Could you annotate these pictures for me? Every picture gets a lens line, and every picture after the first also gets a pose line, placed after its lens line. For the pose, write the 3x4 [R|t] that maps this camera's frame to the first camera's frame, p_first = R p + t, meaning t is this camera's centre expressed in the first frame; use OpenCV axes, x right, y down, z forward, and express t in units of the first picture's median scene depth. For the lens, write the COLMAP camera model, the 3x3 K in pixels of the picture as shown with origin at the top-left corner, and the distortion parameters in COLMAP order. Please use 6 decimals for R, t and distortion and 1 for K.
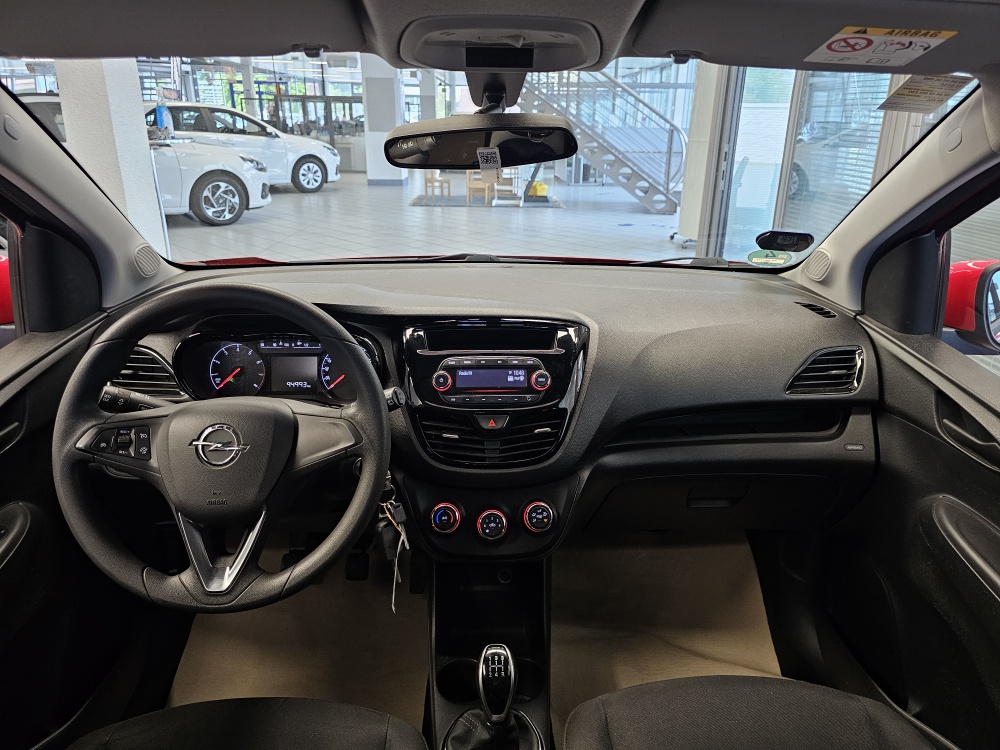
lens RADIAL K [[674.3, 0, 503.5], [0, 674.3, 368.2], [0, 0, 1]] dist [0.071742, -0.079977]
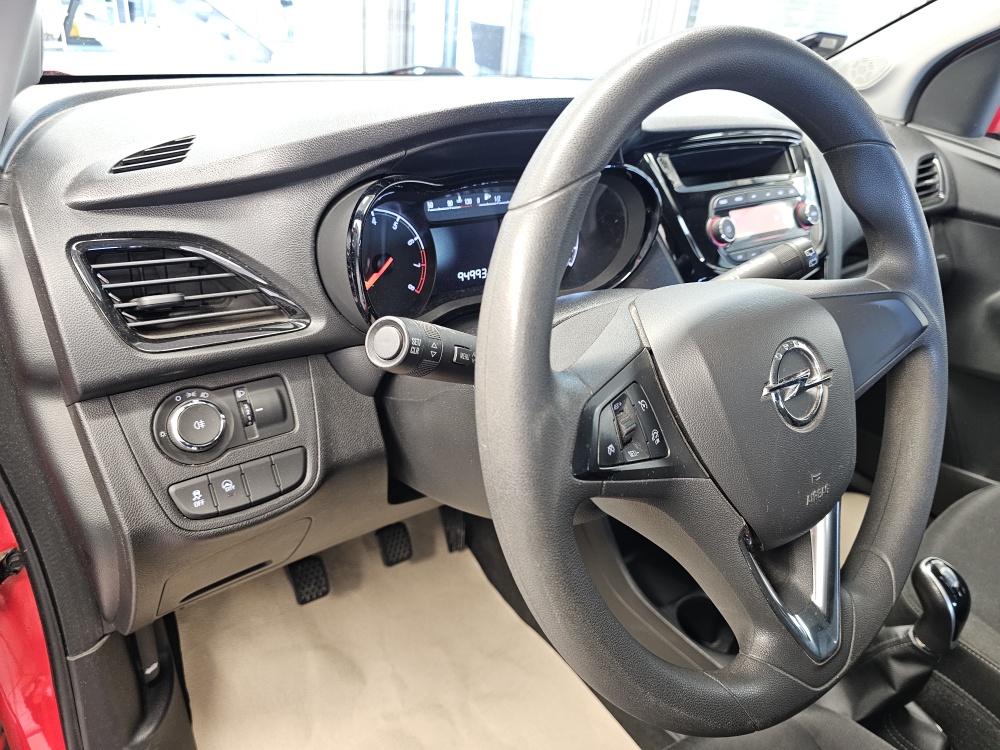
lens RADIAL K [[693.2, 0, 500.4], [0, 693.2, 370.9], [0, 0, 1]] dist [0.000267, -0.002444]
pose [[0.822866, -0.217285, 0.525051, -0.640729], [0.117823, 0.969164, 0.216422, -0.021174], [-0.555886, -0.116223, 0.823094, 0.543495]]
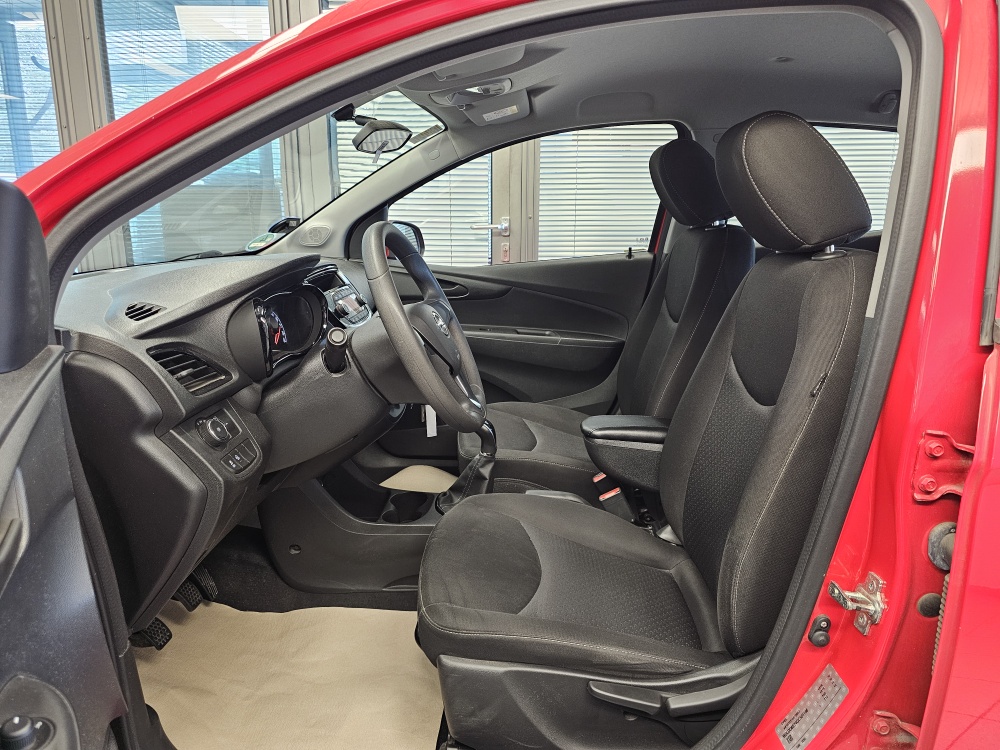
lens RADIAL K [[674.3, 0, 503.5], [0, 674.3, 368.2], [0, 0, 1]] dist [0.071742, -0.079977]
pose [[0.078711, -0.240434, 0.967469, -1.401266], [0.344321, 0.917312, 0.199956, -0.035204], [-0.935547, 0.317381, 0.154989, 0.513419]]
